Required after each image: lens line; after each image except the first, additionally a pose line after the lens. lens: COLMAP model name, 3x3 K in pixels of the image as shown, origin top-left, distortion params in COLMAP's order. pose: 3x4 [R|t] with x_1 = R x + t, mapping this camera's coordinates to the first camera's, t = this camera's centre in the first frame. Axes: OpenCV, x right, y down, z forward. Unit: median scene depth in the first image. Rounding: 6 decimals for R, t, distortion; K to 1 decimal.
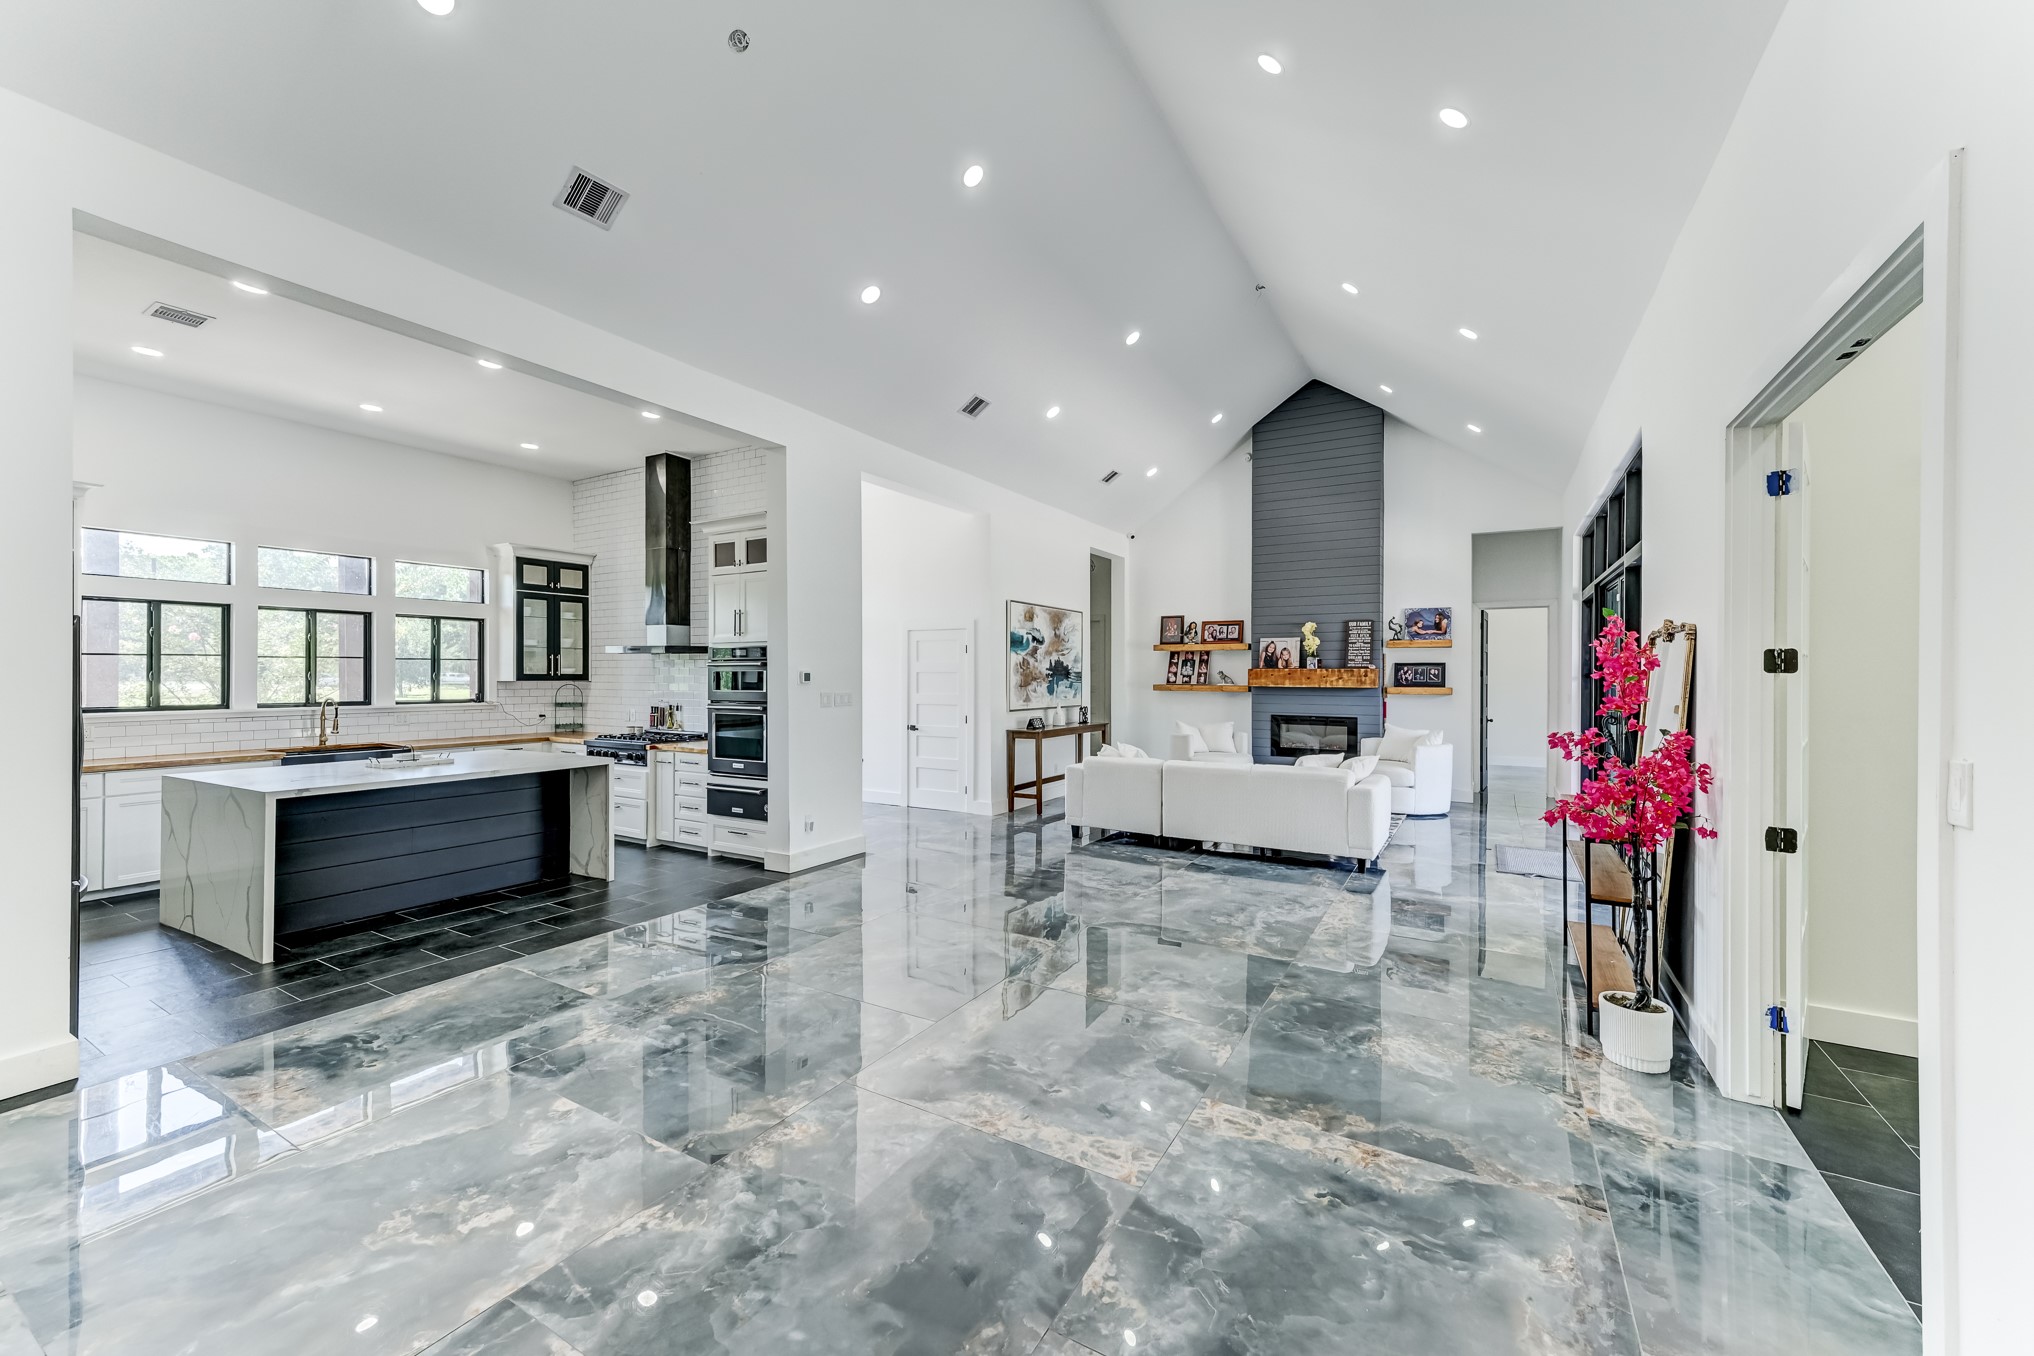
lens RADIAL K [[789.7, 0, 1018.8], [0, 789.7, 677.1], [0, 0, 1]] dist [0.007958, 0.000040]
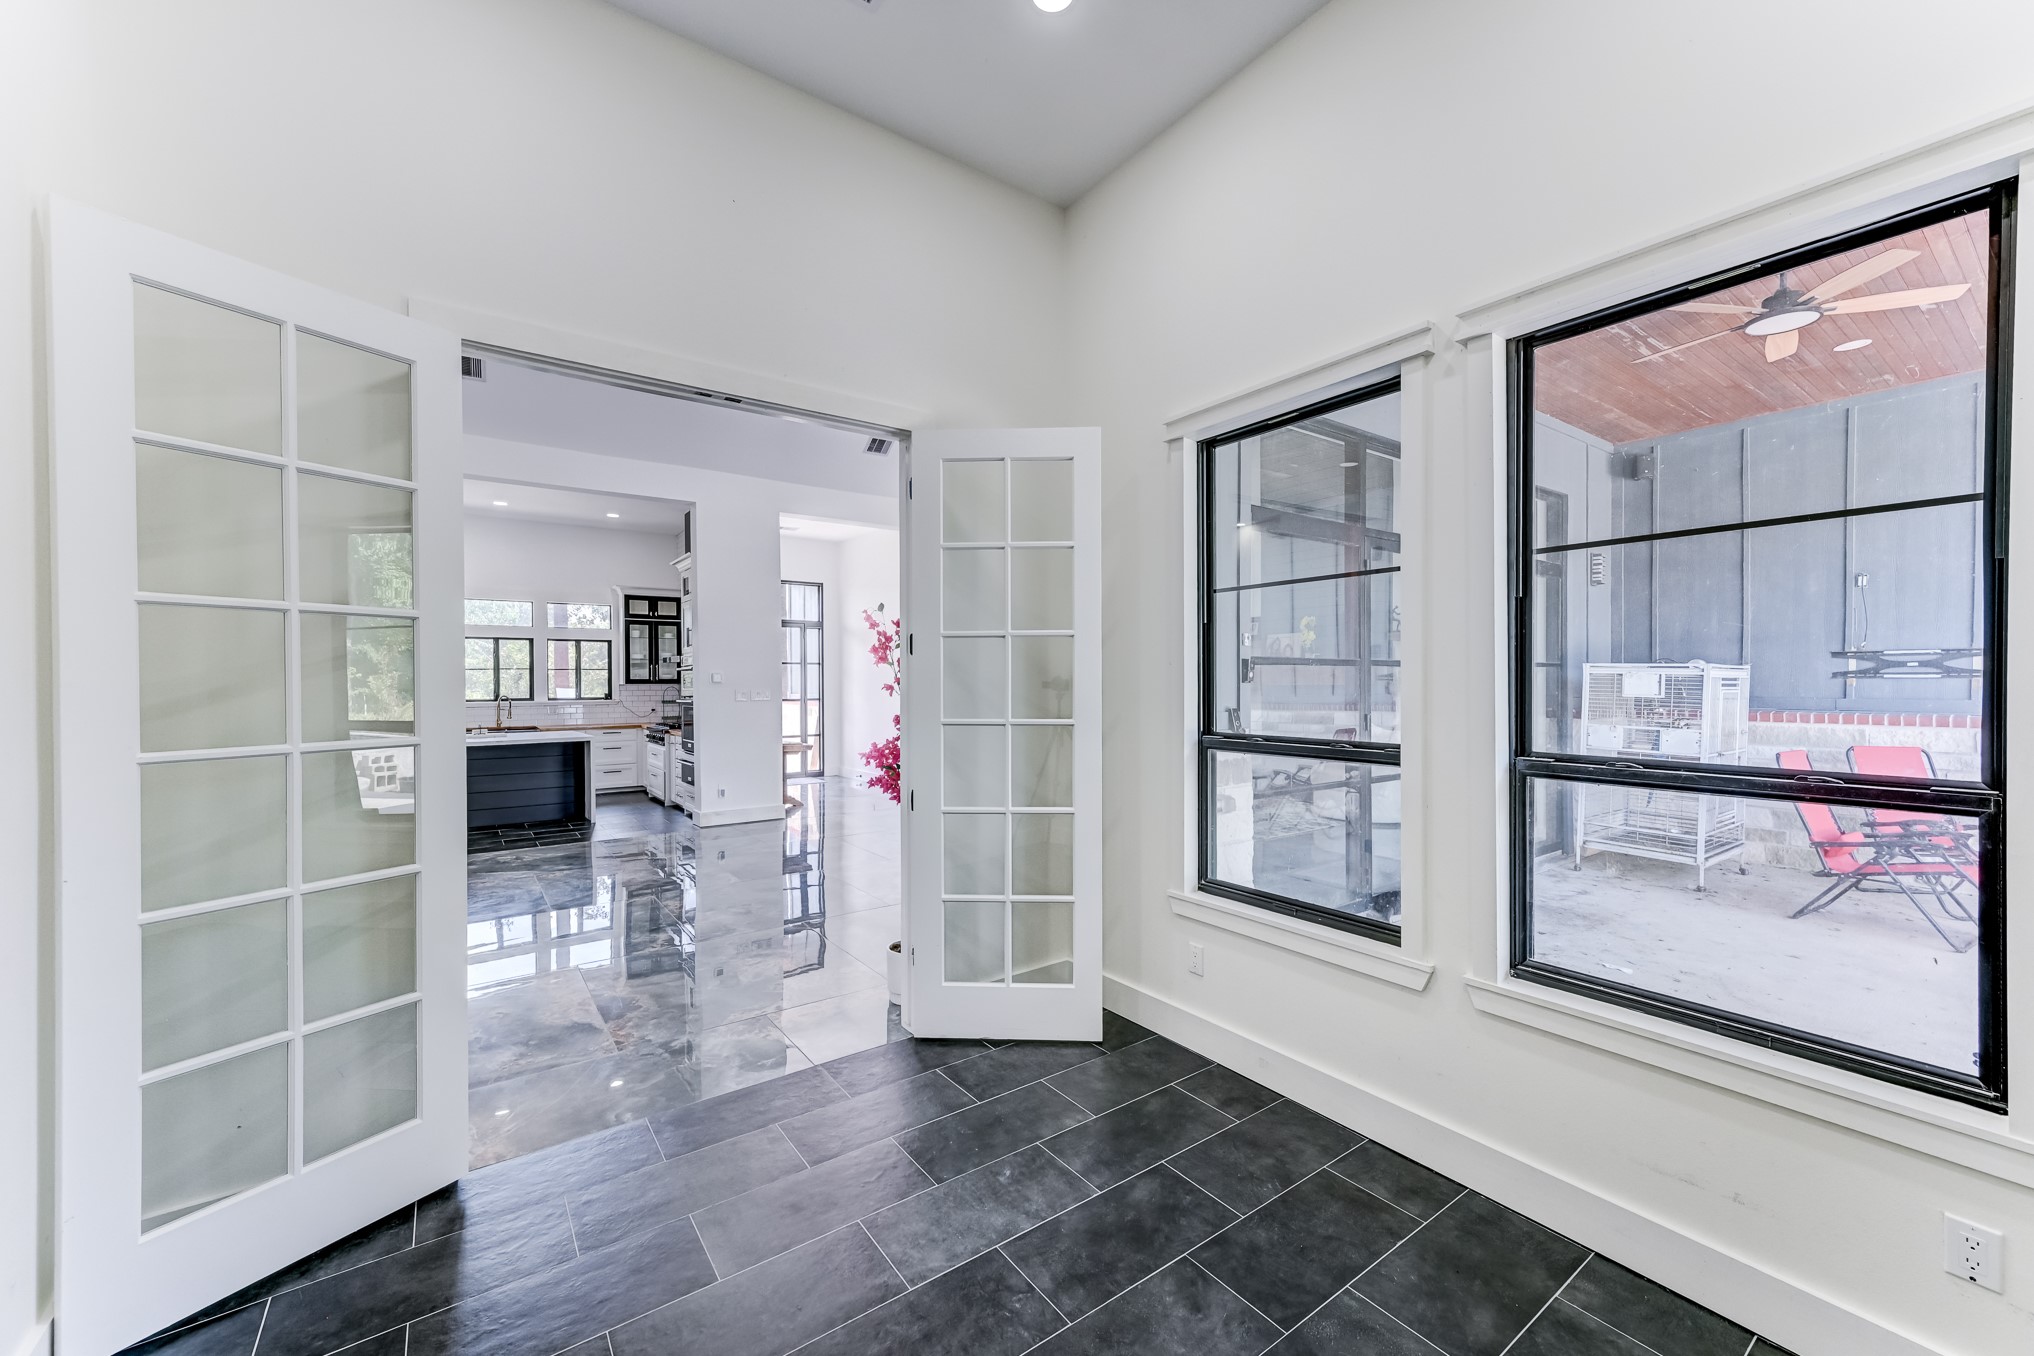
lens RADIAL K [[789.7, 0, 1022.6], [0, 789.7, 683.7], [0, 0, 1]] dist [0.007958, 0.000040]
pose [[0.915058, -0.009599, -0.403209, 0.547455], [0.008906, 0.999954, -0.003593, 0.014939], [0.403225, -0.000303, 0.915101, 0.011003]]
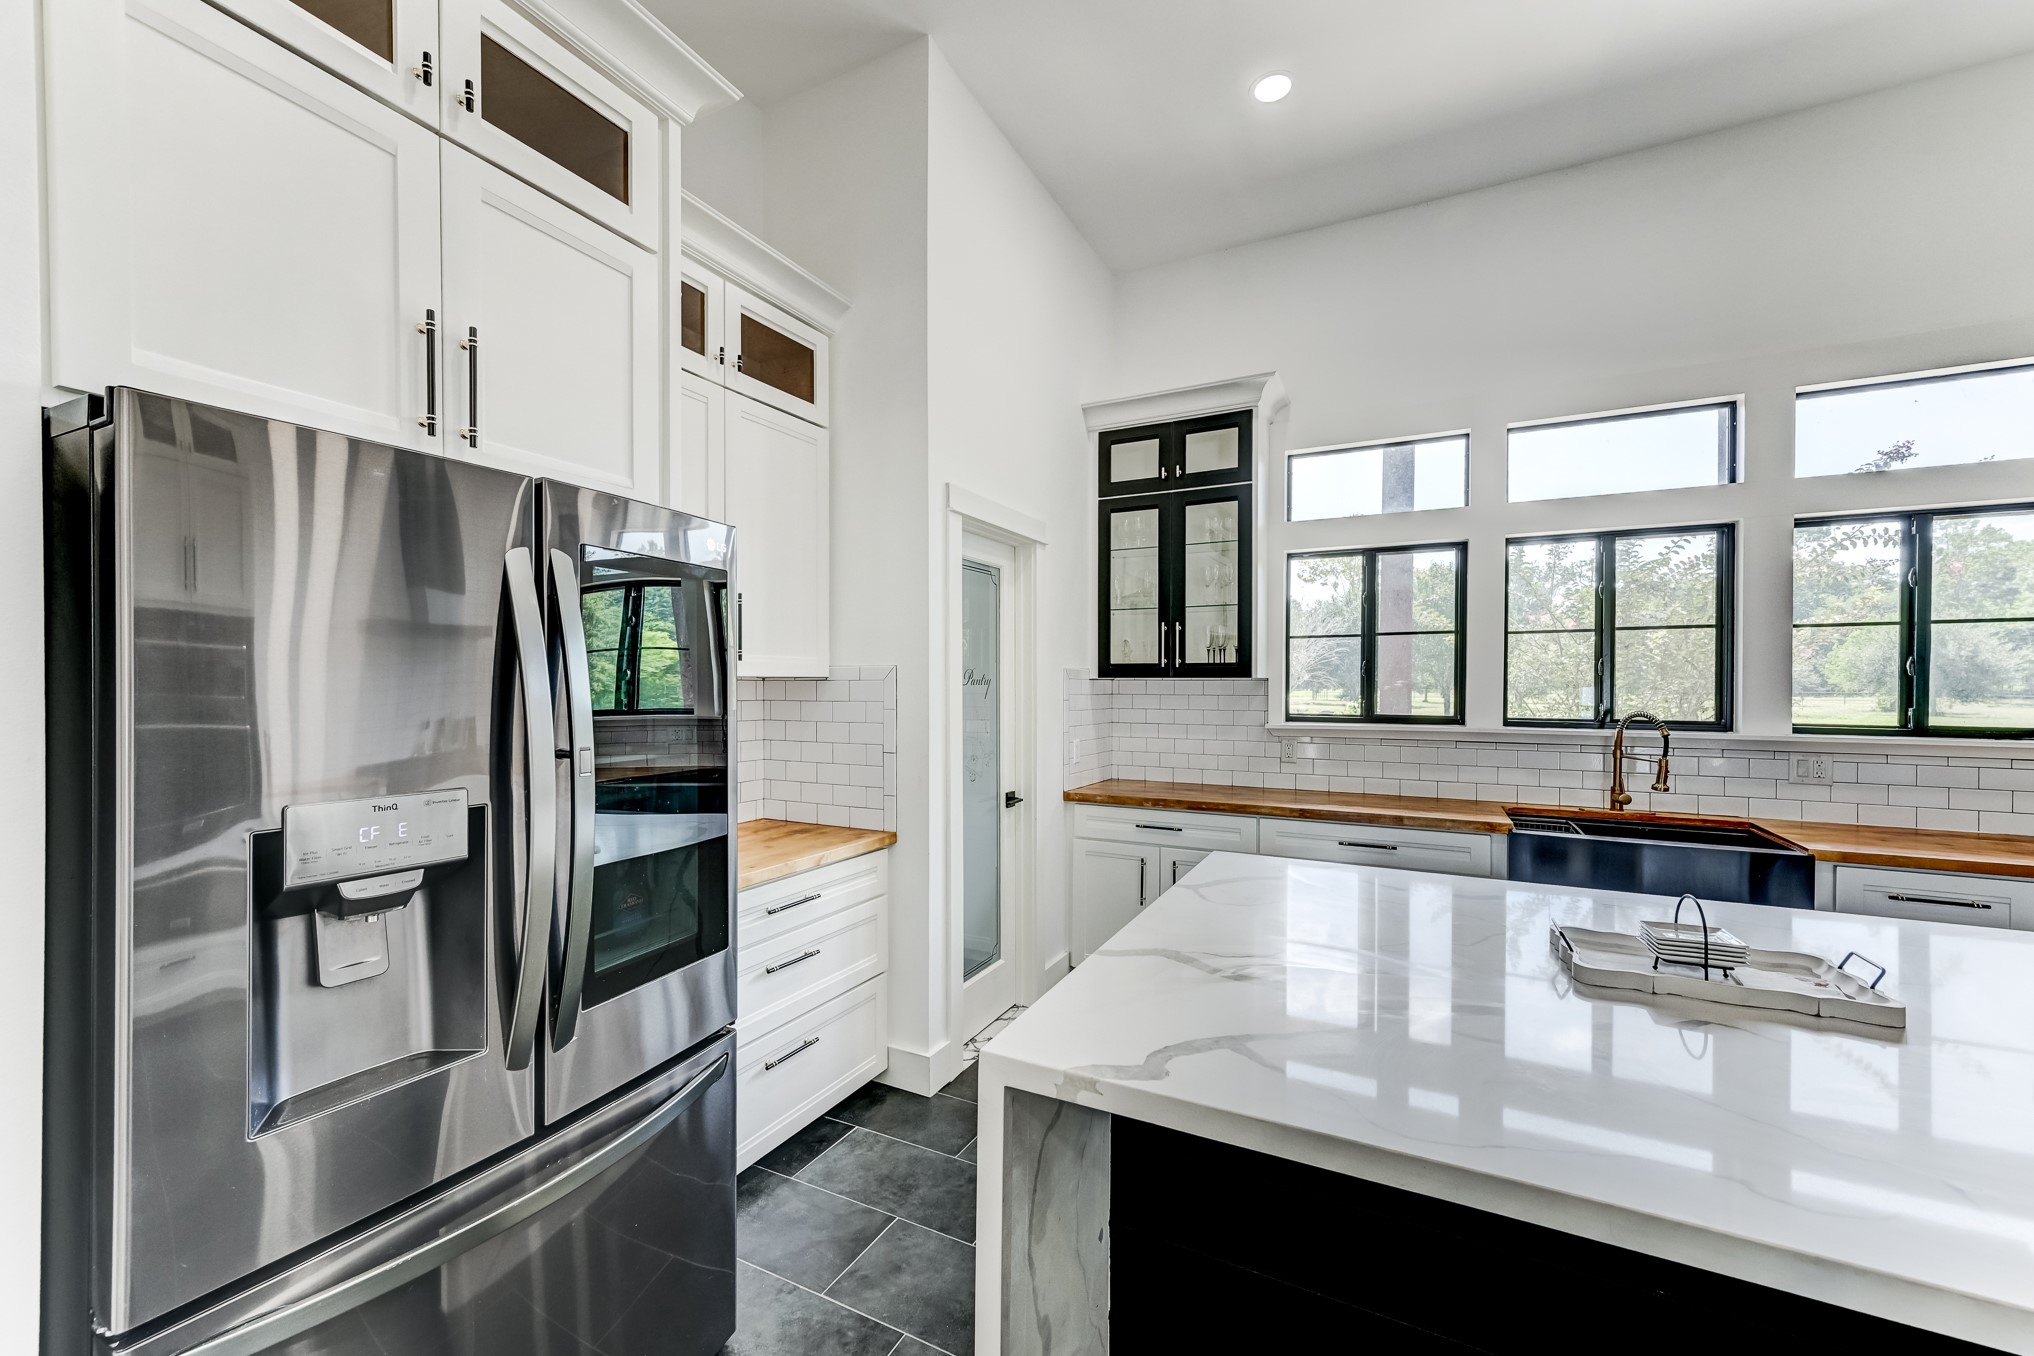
lens RADIAL K [[789.7, 0, 1020.8], [0, 789.7, 690.0], [0, 0, 1]] dist [0.007958, 0.000040]
pose [[0.054963, 0.006169, -0.998469, -0.348365], [-0.006531, 0.999962, 0.005818, 0.010508], [0.998467, 0.006201, 0.055001, 0.510736]]
